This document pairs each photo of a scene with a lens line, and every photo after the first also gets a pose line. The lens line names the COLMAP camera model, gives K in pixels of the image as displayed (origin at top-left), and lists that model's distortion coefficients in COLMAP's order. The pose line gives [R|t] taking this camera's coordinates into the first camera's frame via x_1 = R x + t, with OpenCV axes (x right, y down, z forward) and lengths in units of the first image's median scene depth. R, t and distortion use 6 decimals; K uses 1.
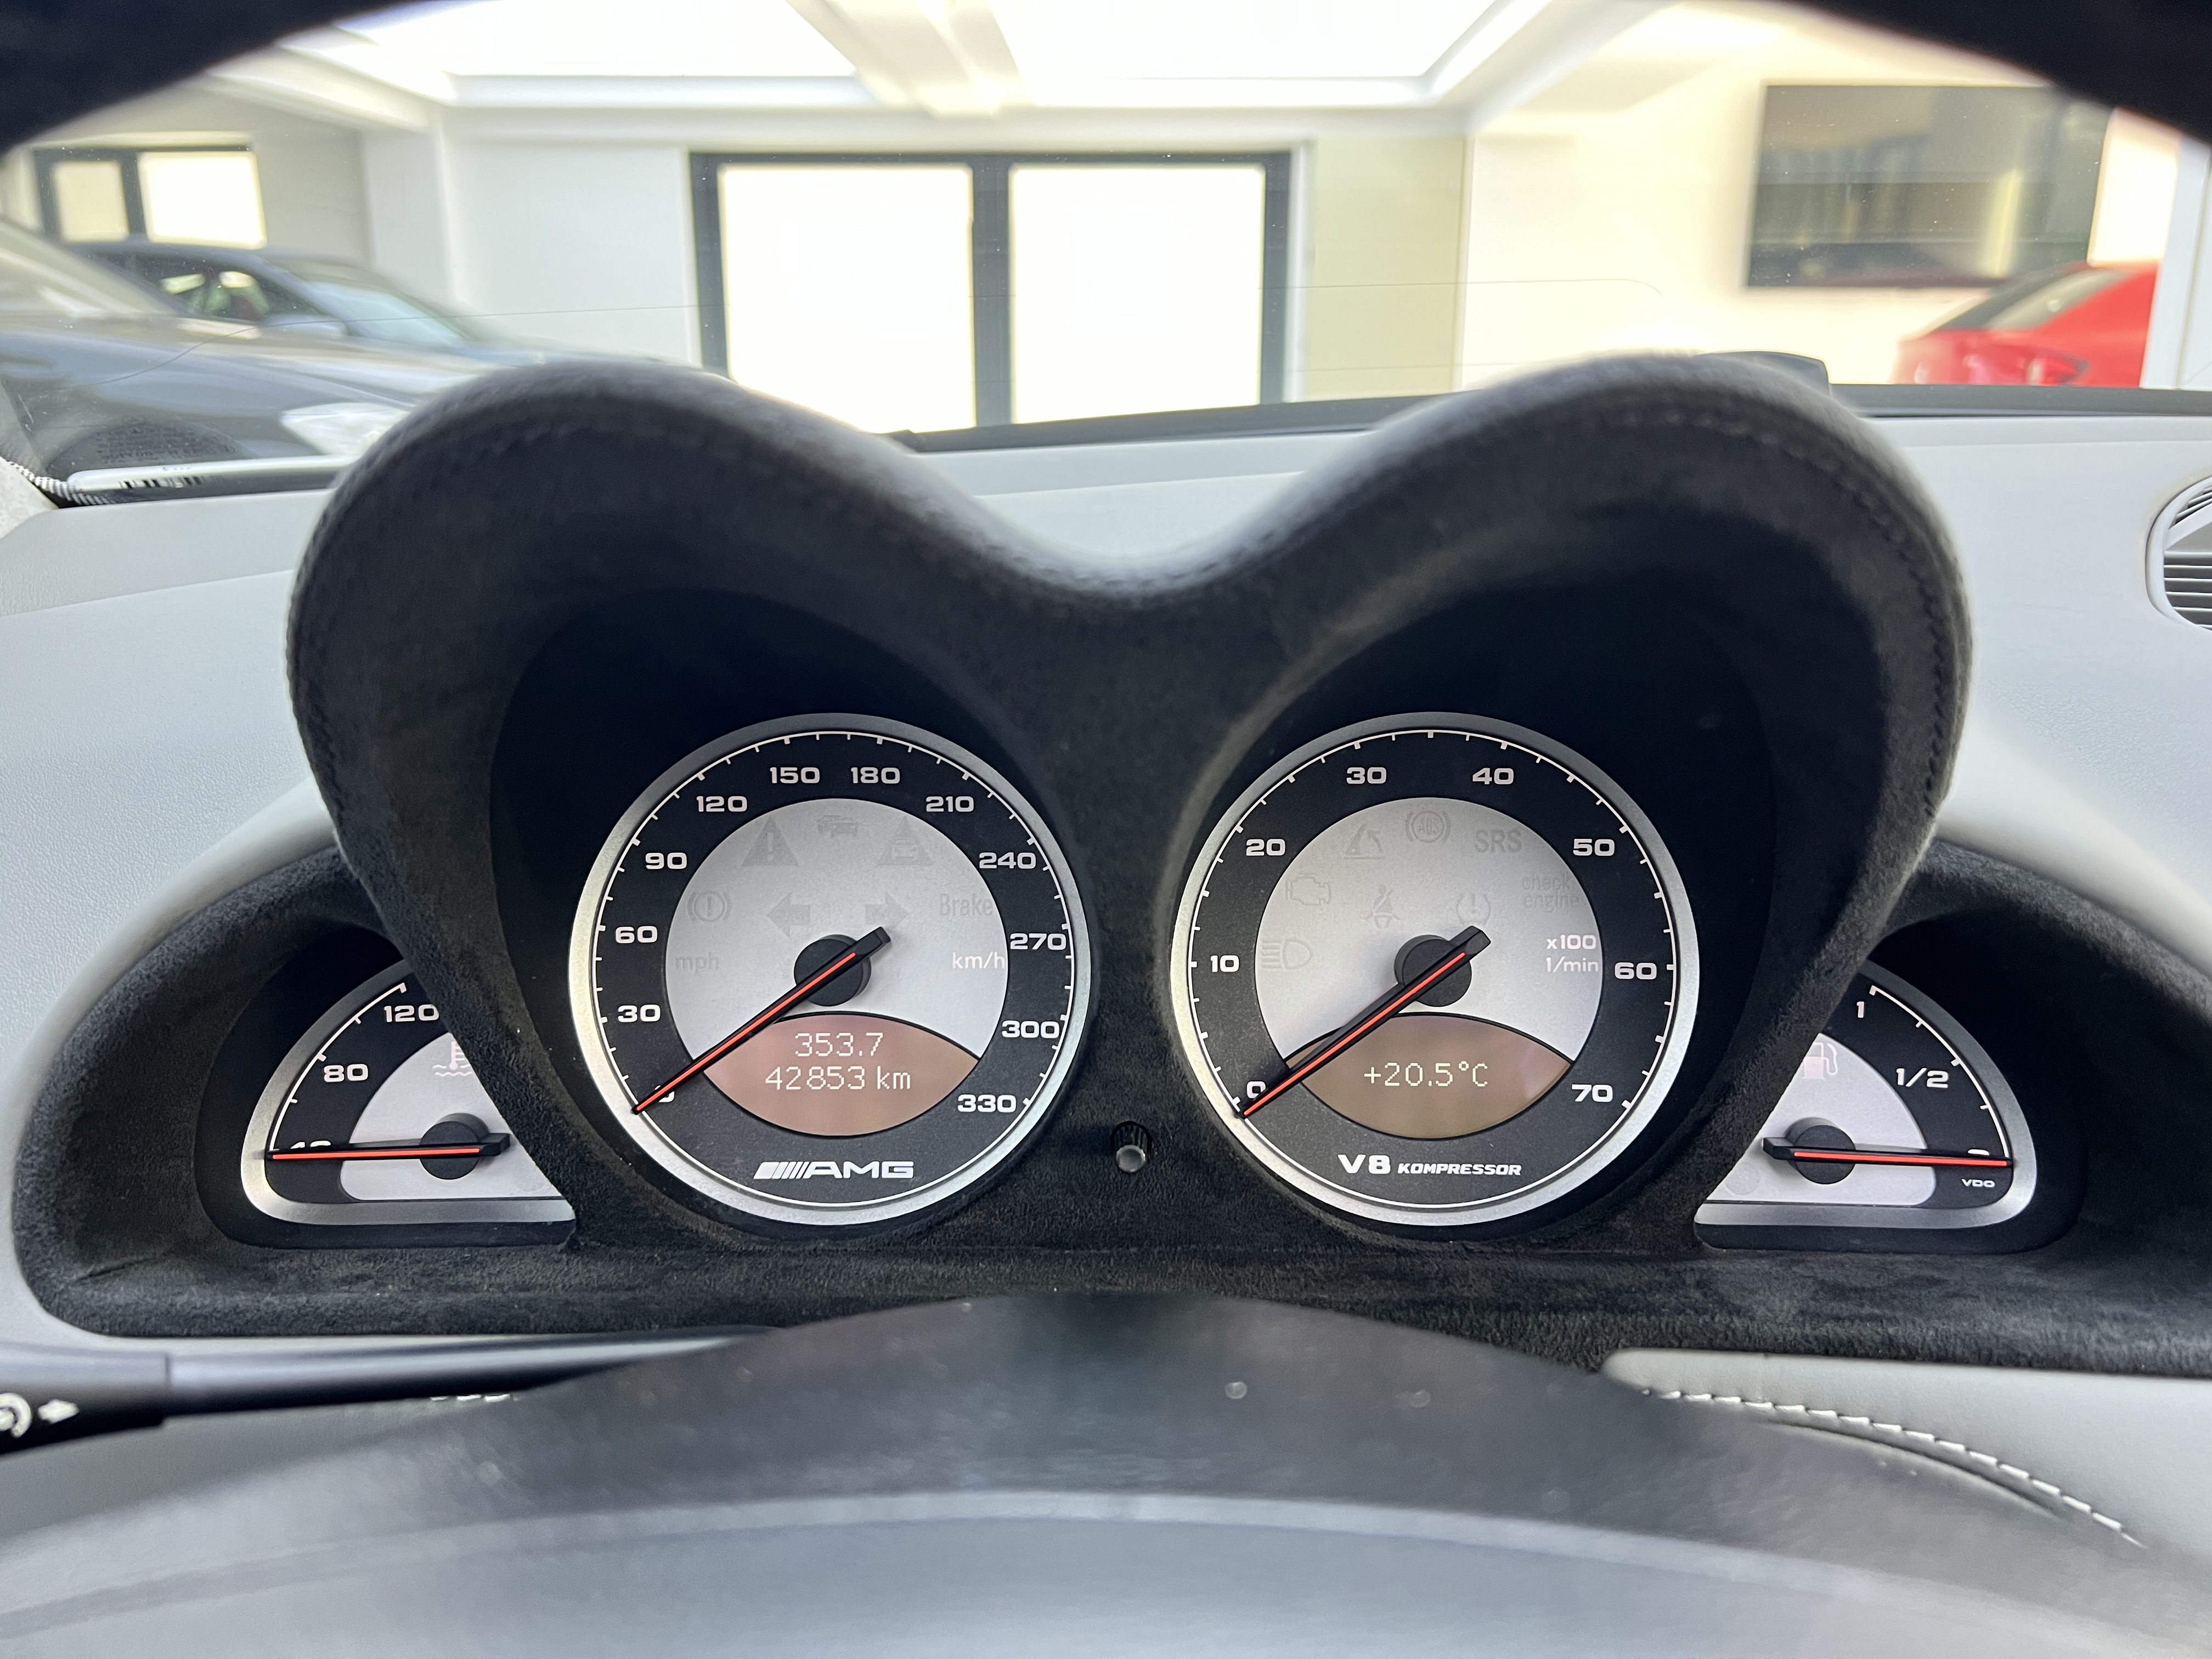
lens RADIAL K [[1676.0, 0, 1105.0], [0, 1676.0, 822.2], [0, 0, 1]] dist [0.086066, -0.109184]
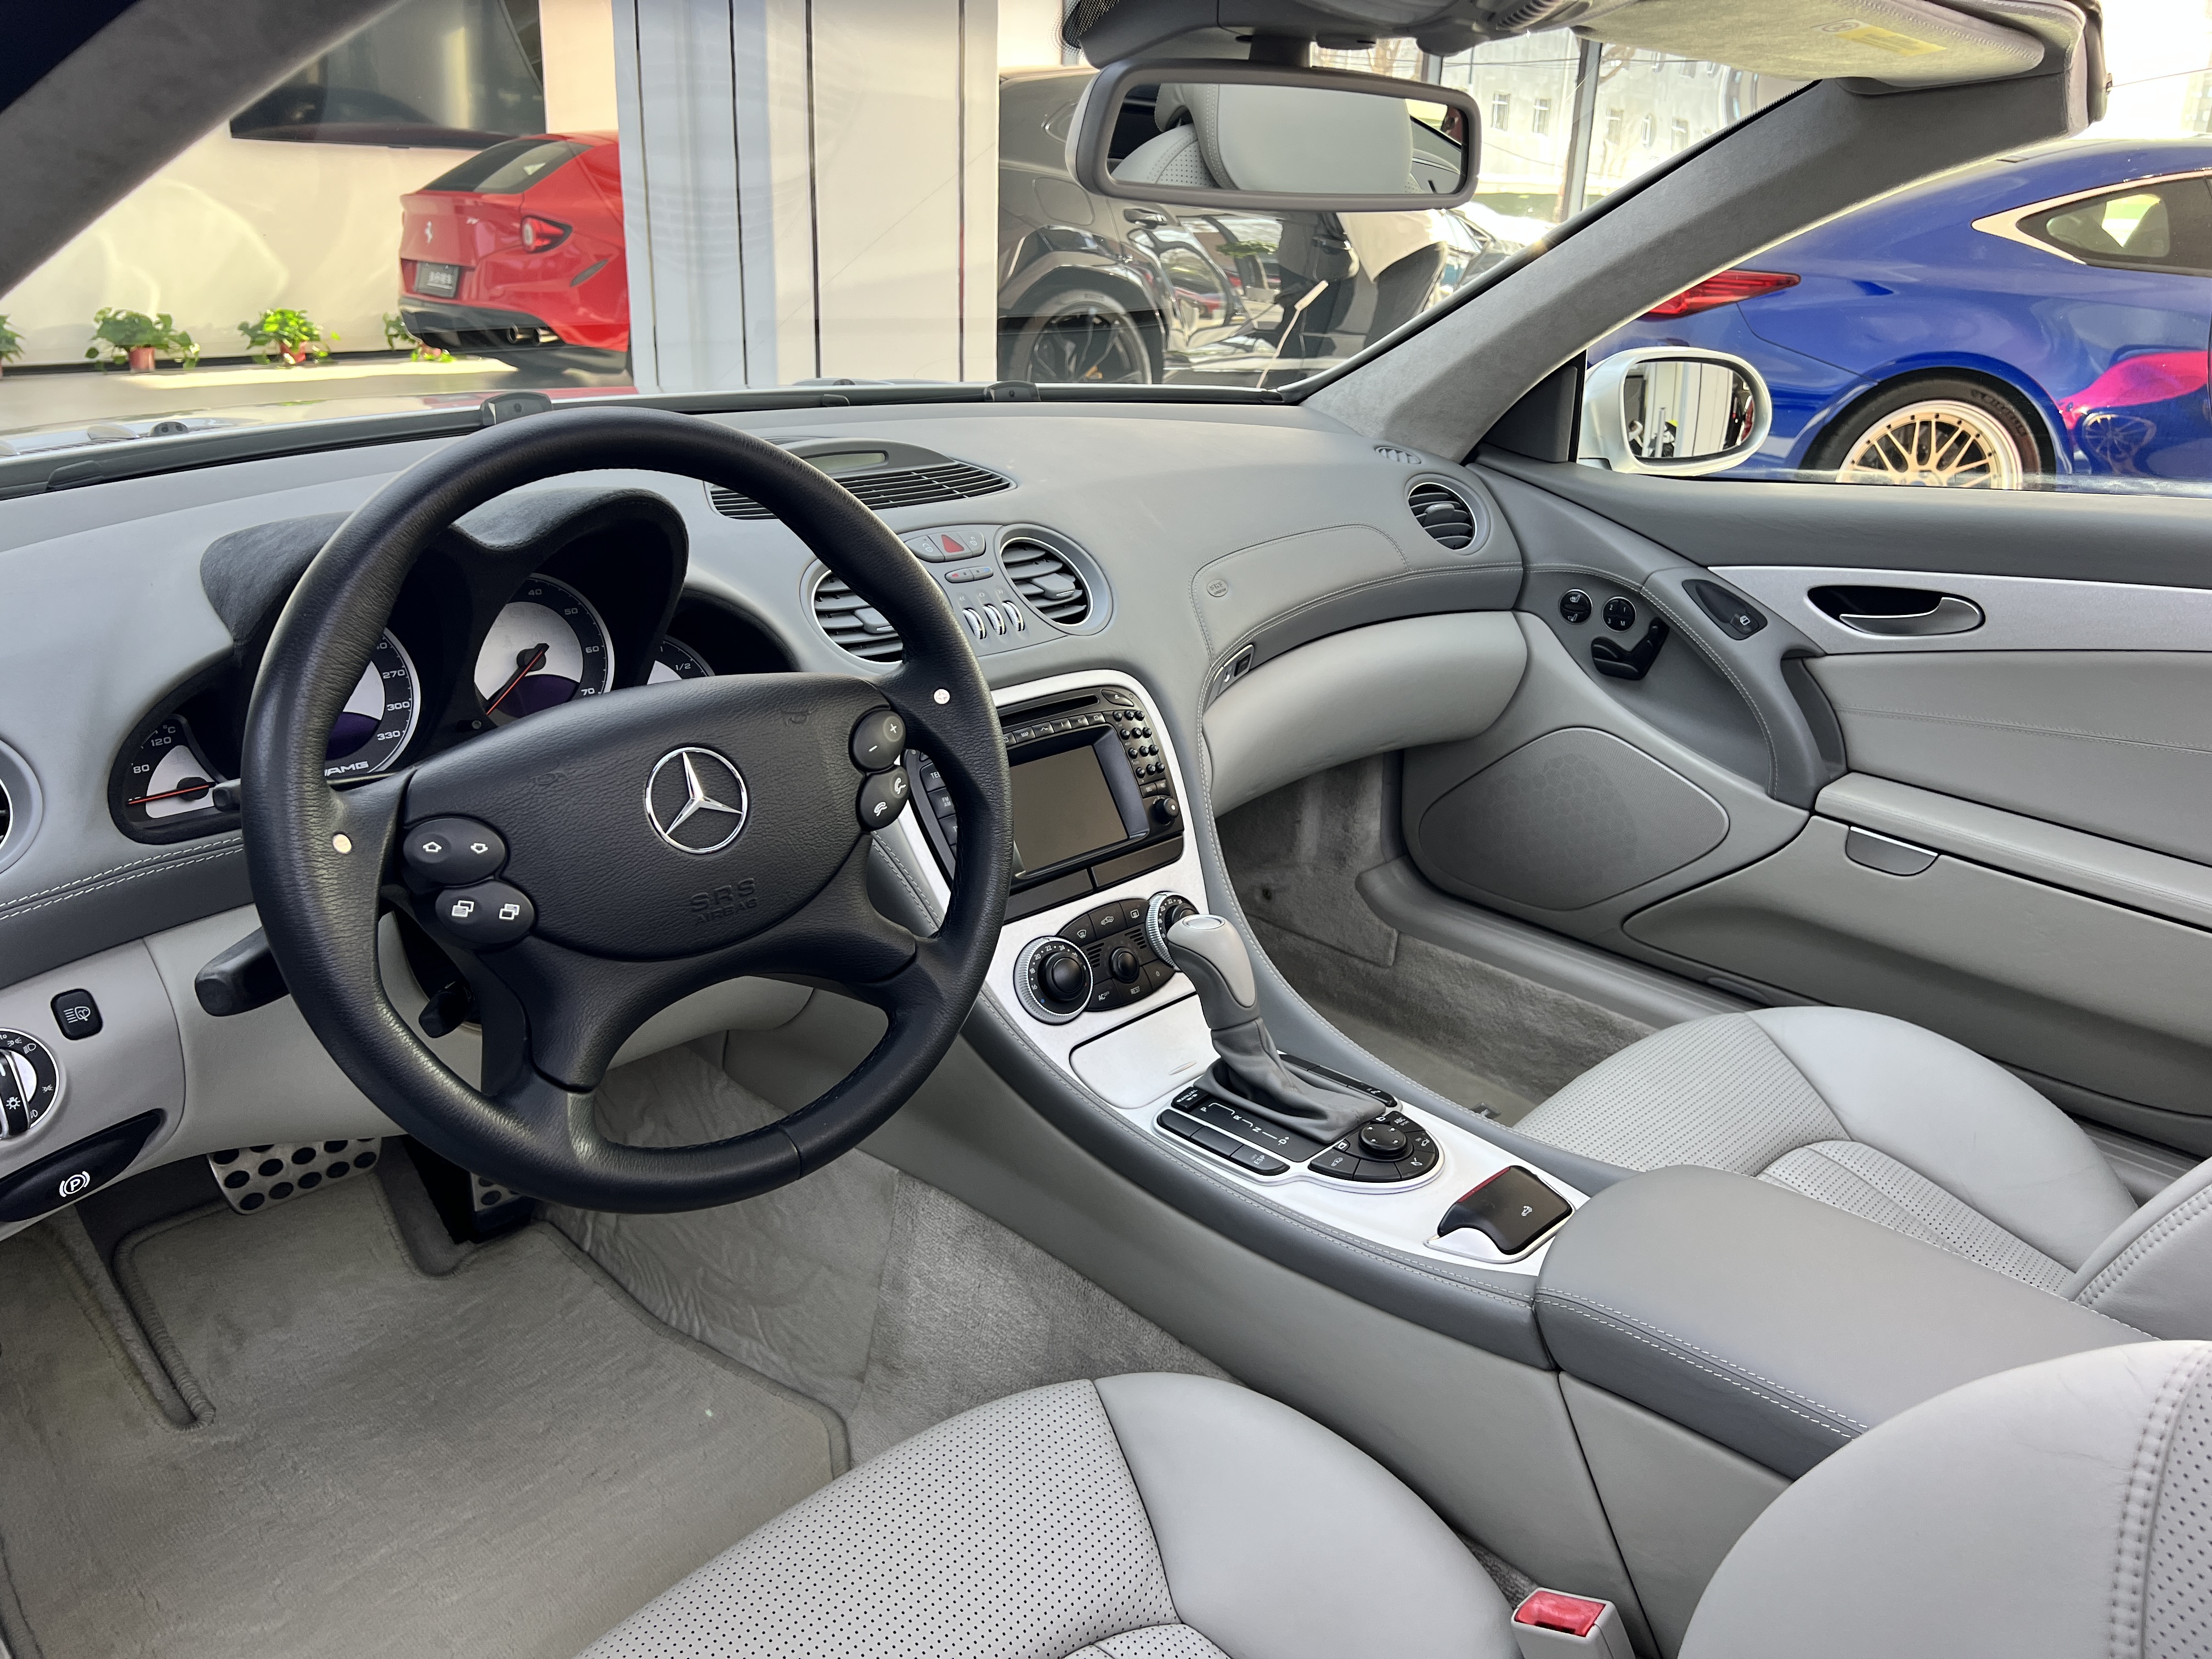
lens RADIAL K [[1667.1, 0, 1129.0], [0, 1667.1, 819.3], [0, 0, 1]] dist [0.088862, -0.103066]
pose [[0.682841, -0.233643, 0.692198, -1.195671], [0.166021, 0.972319, 0.164418, 0.047619], [-0.711453, 0.002648, 0.702729, -1.815369]]
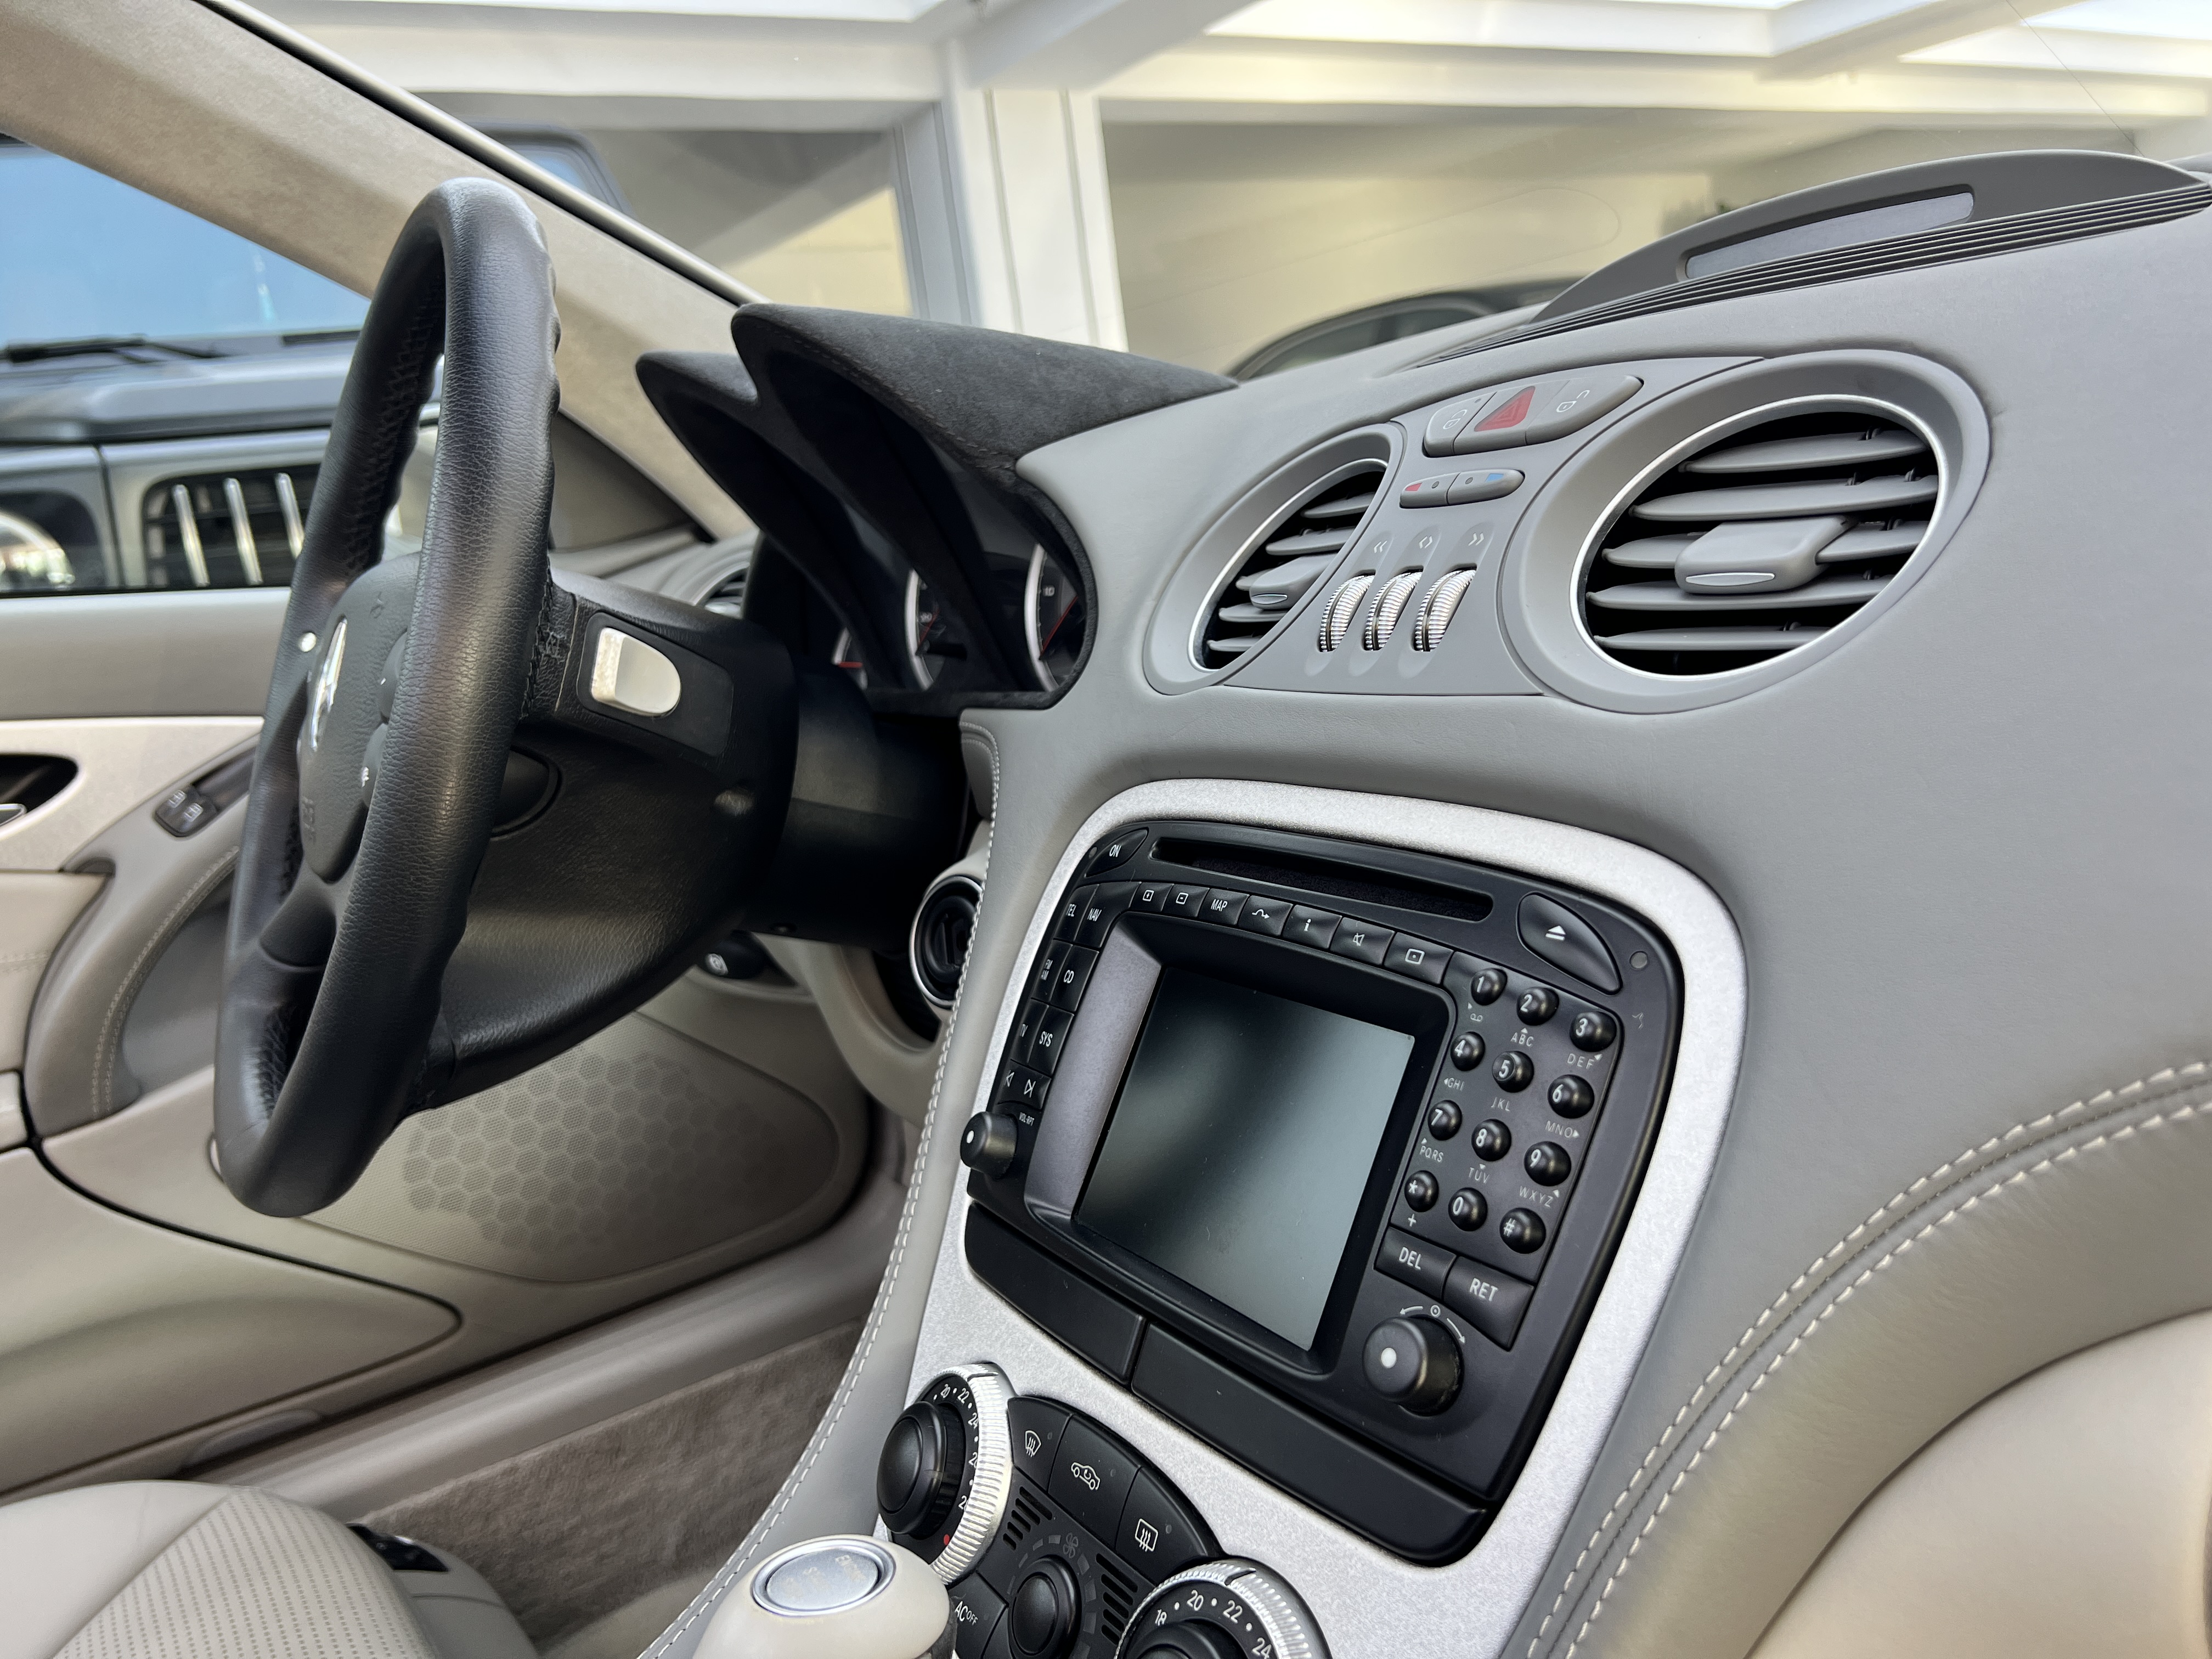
lens RADIAL K [[1702.3, 0, 1106.0], [0, 1702.3, 829.5], [0, 0, 1]] dist [0.010514, -0.001363]
pose [[0.554890, 0.090809, -0.826953, 1.927118], [-0.100989, 0.994026, 0.041391, 0.290444], [0.825771, 0.060546, 0.560746, -0.137417]]
